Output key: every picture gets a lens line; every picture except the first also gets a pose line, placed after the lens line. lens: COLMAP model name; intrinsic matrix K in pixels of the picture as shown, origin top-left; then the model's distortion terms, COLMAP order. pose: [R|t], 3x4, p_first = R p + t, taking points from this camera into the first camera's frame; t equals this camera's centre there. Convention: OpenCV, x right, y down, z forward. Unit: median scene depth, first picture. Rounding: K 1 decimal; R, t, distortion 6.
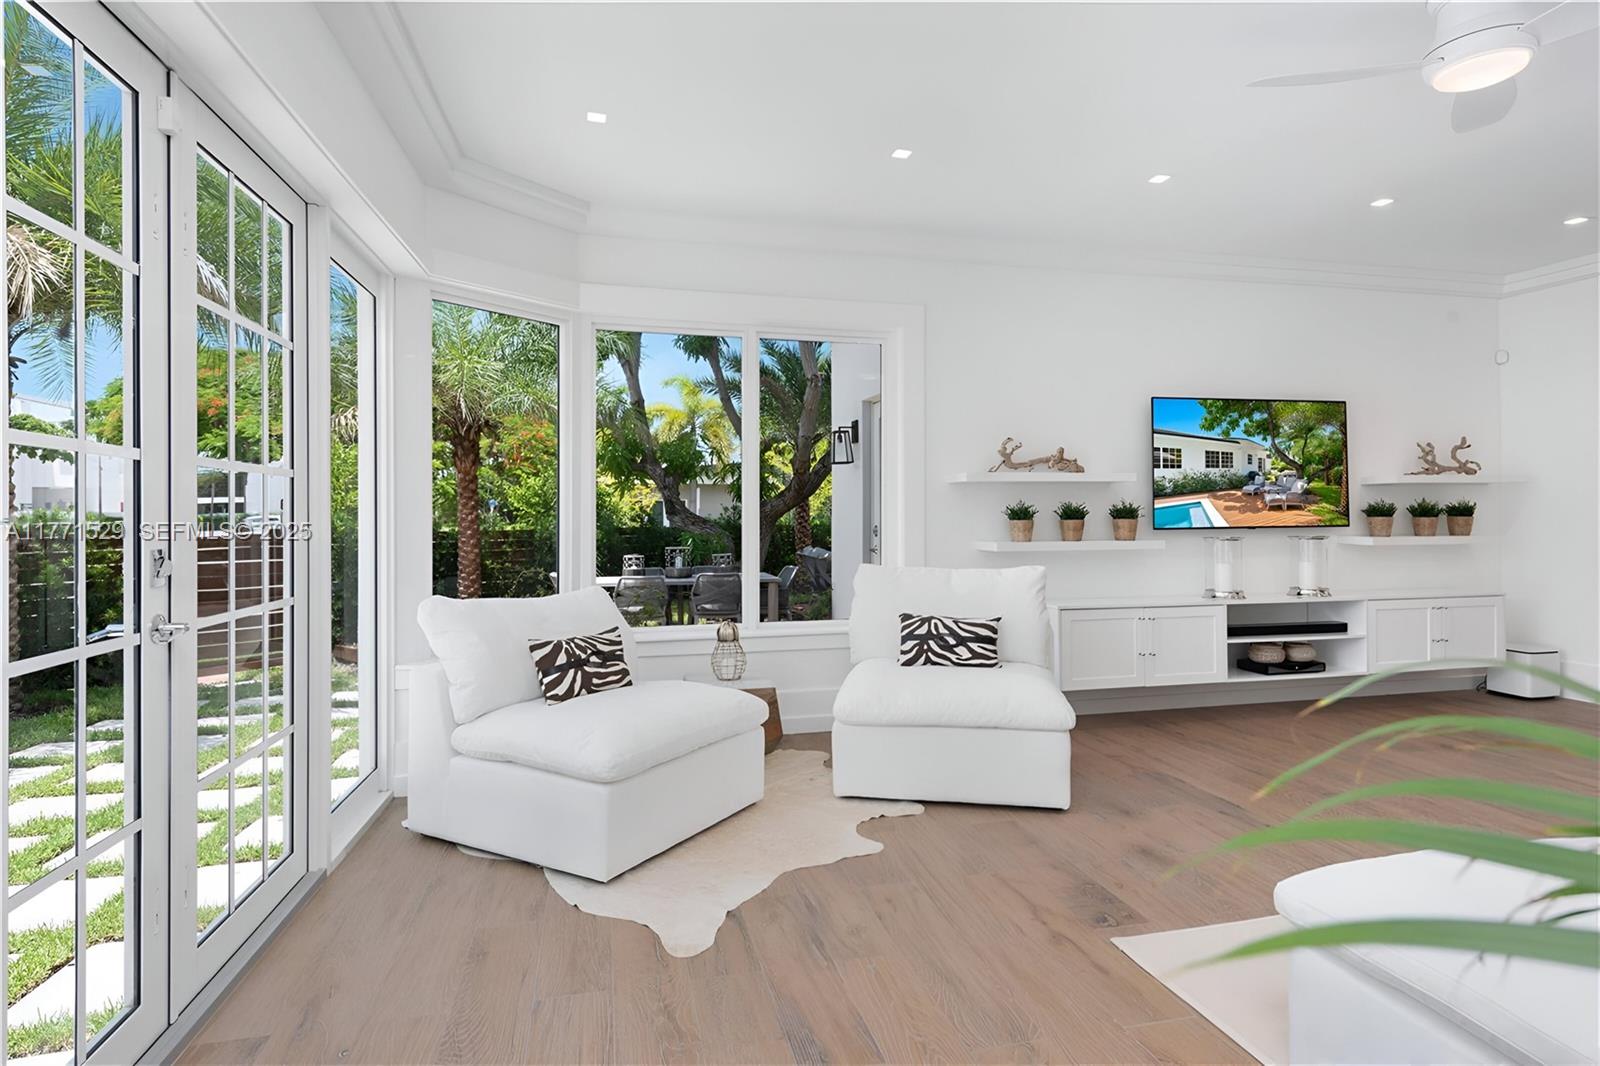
lens RADIAL K [[853.5, 0, 801.1], [0, 853.5, 520.0], [0, 0, 1]] dist [0.027120, -0.000021]
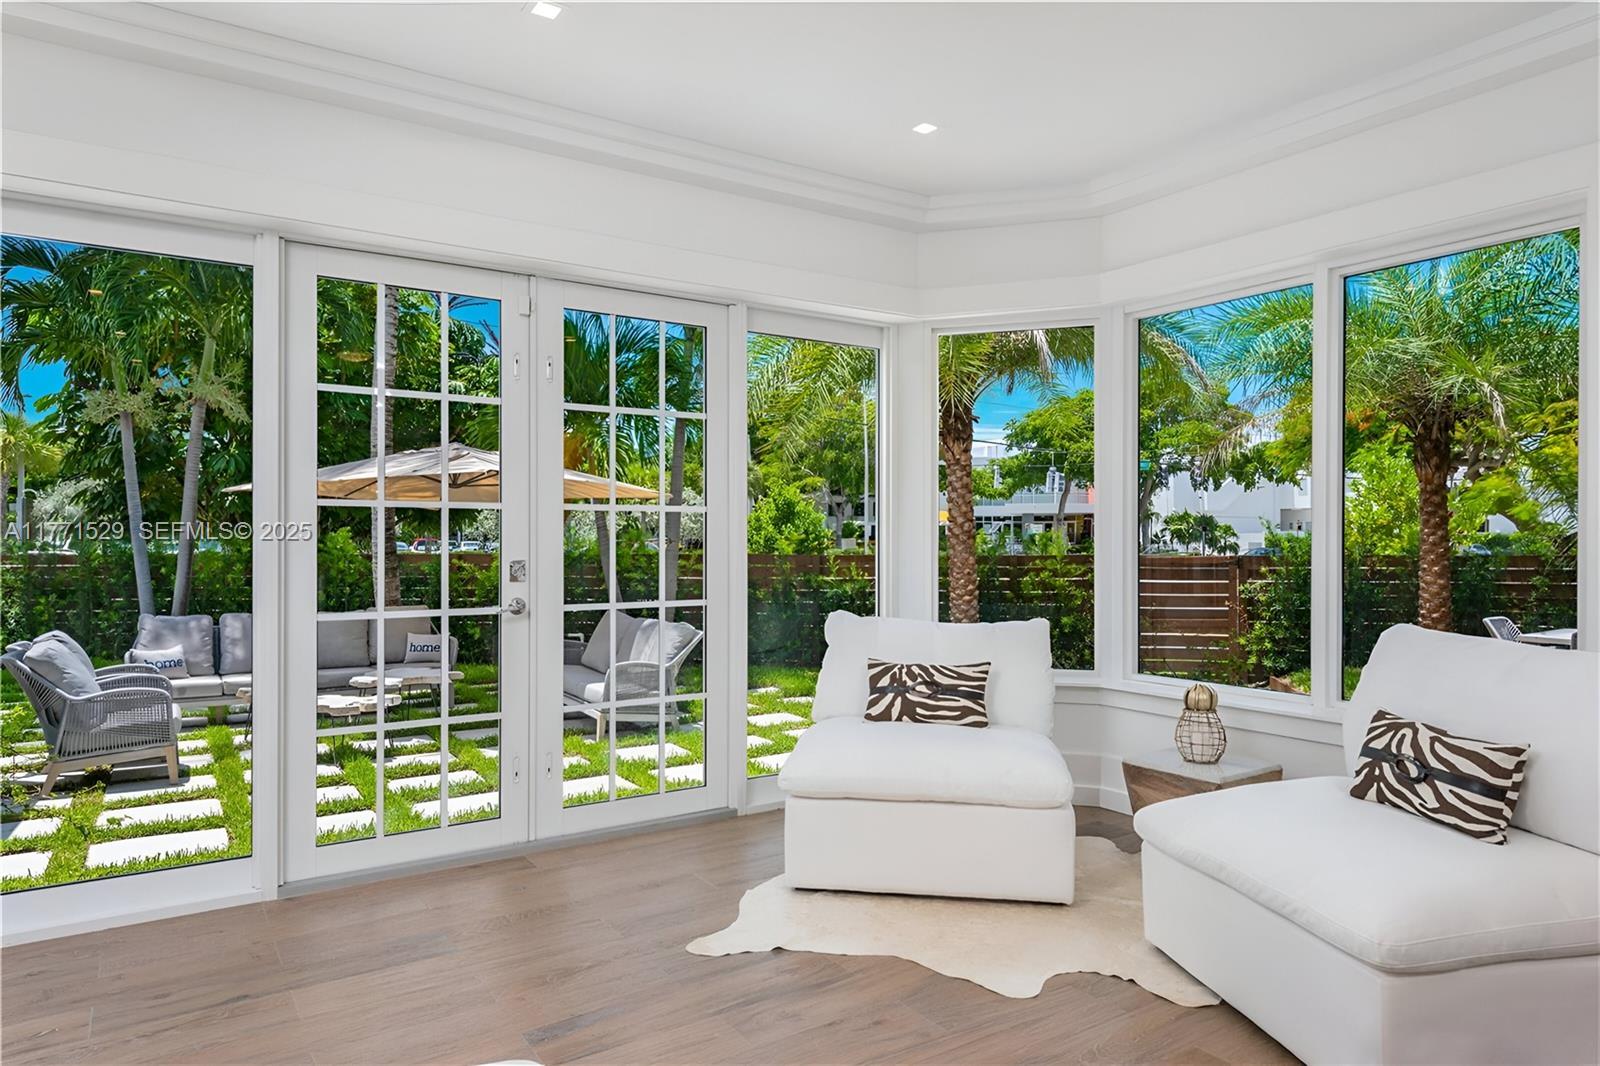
lens RADIAL K [[963.3, 0, 800.1], [0, 963.3, 536.6], [0, 0, 1]] dist [0.009961, 0.000636]
pose [[0.369230, 0.004549, -0.929327, 0.701953], [-0.006487, 0.999976, 0.002318, -0.010191], [0.929315, 0.005173, 0.369251, 0.458856]]
